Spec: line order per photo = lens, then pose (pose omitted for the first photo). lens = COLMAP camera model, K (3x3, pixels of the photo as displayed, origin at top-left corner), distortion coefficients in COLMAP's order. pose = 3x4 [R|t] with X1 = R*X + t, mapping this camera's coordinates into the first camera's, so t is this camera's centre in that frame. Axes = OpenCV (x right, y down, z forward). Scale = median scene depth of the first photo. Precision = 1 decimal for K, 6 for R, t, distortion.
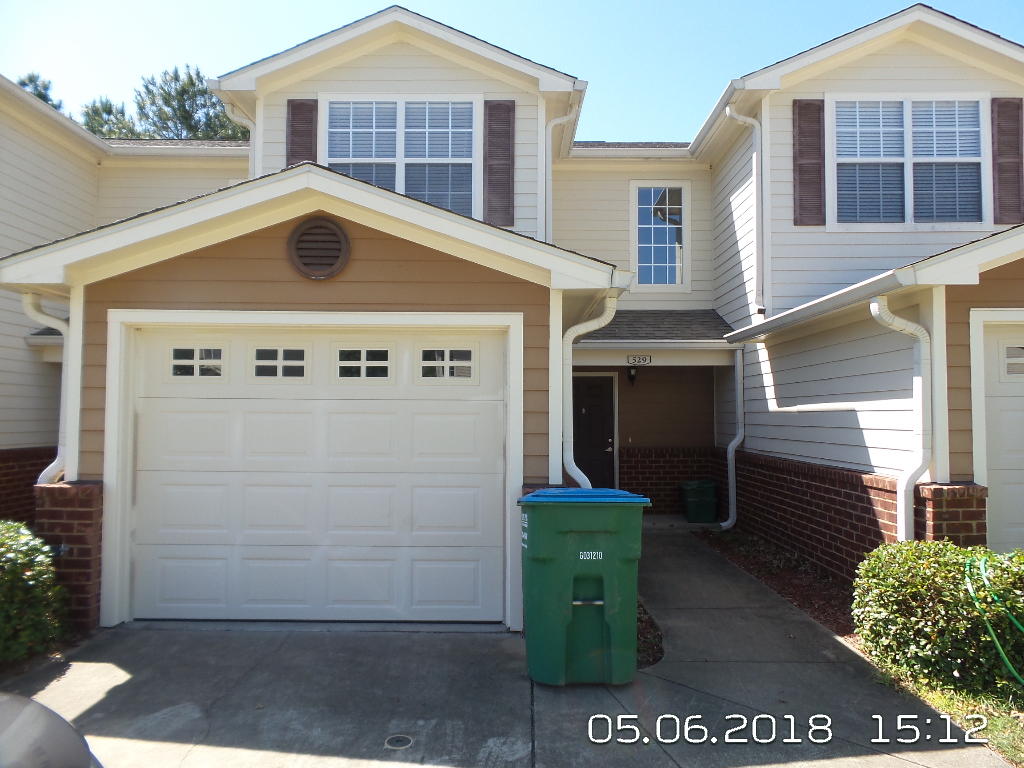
lens RADIAL K [[707.0, 0, 508.5], [0, 707.0, 382.7], [0, 0, 1]] dist [-0.009155, 0.013047]
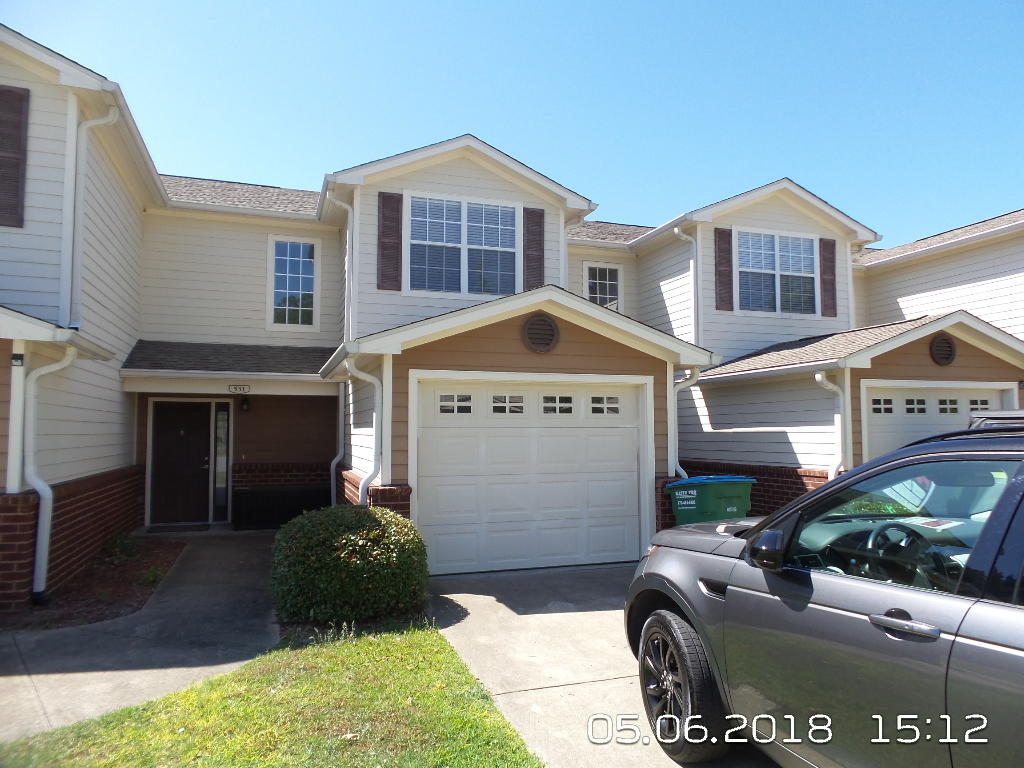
lens RADIAL K [[707.0, 0, 514.9], [0, 707.0, 388.7], [0, 0, 1]] dist [-0.009155, 0.013047]
pose [[0.942744, 0.013336, 0.333250, -0.535640], [-0.007258, 0.999784, -0.019477, -0.020838], [-0.333437, 0.015943, 0.942637, -0.305121]]
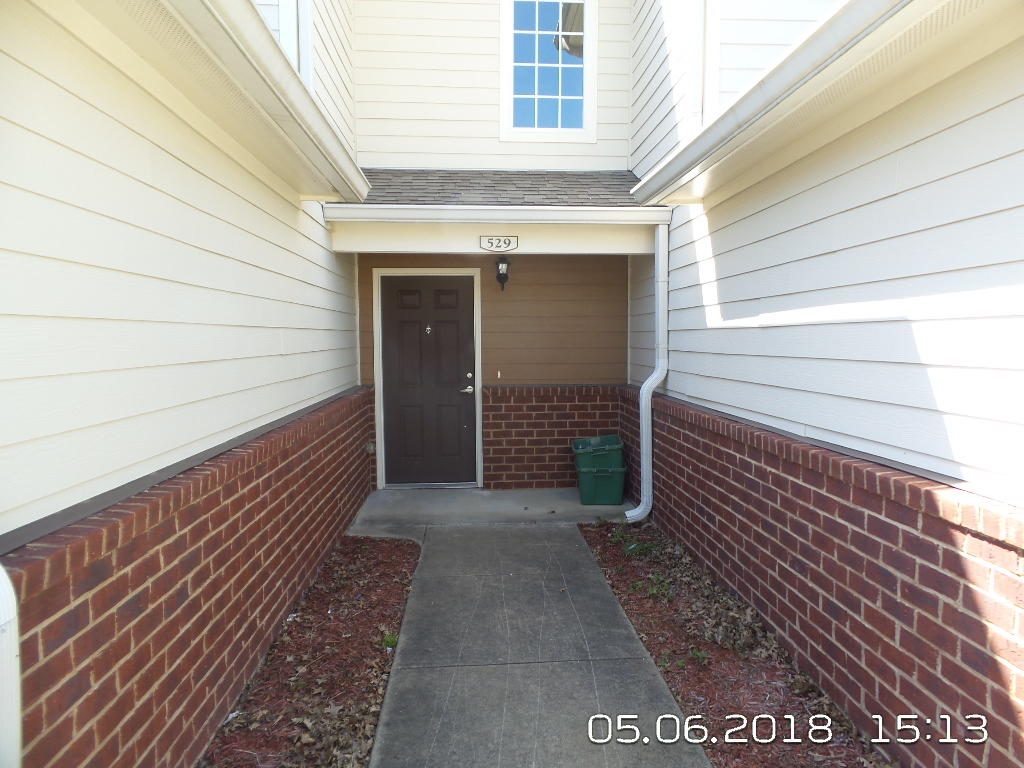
lens RADIAL K [[707.0, 0, 515.3], [0, 707.0, 382.8], [0, 0, 1]] dist [-0.009155, 0.013047]
pose [[0.997102, -0.006793, 0.075774, 0.180128], [-0.001373, 0.994236, 0.107201, 0.024876], [-0.076065, -0.106994, 0.991346, 0.466946]]
